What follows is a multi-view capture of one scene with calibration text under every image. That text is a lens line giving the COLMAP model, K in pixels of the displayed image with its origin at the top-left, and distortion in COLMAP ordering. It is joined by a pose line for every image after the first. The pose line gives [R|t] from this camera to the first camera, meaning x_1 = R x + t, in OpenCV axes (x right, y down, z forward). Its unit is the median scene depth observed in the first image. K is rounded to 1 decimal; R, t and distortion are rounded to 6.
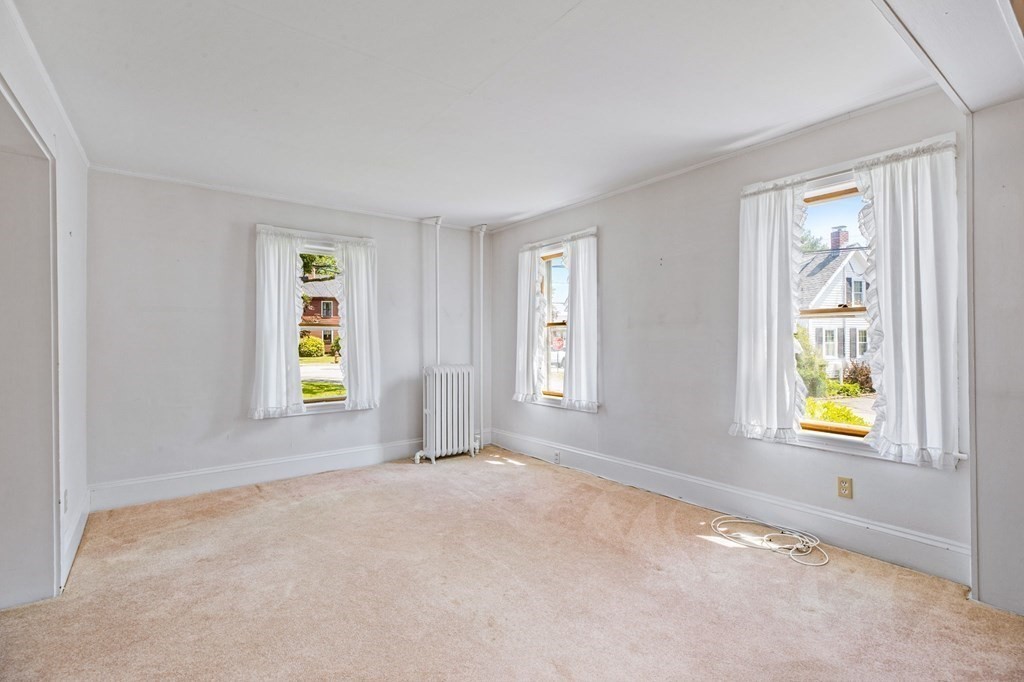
lens RADIAL K [[470.1, 0, 507.9], [0, 470.1, 332.6], [0, 0, 1]] dist [-0.001517, -0.000201]
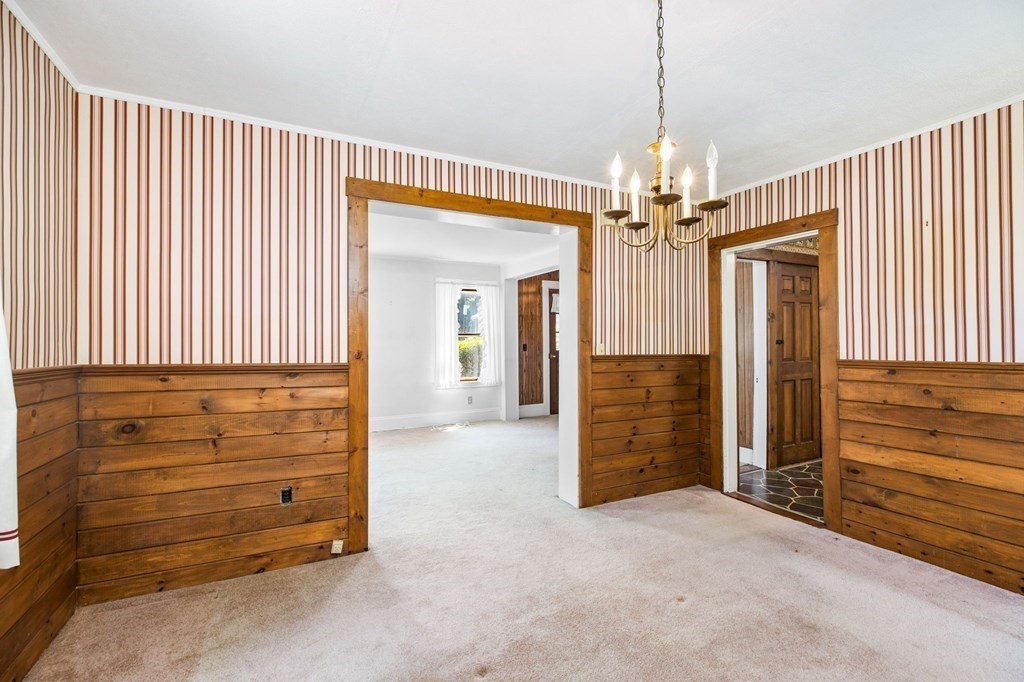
lens RADIAL K [[456.9, 0, 511.4], [0, 456.9, 335.6], [0, 0, 1]] dist [-0.000286, -0.000073]
pose [[0.176763, 0.029909, 0.983799, -1.959312], [-0.006231, 0.999552, -0.029268, 0.037246], [-0.984234, -0.000957, 0.176870, 0.318398]]
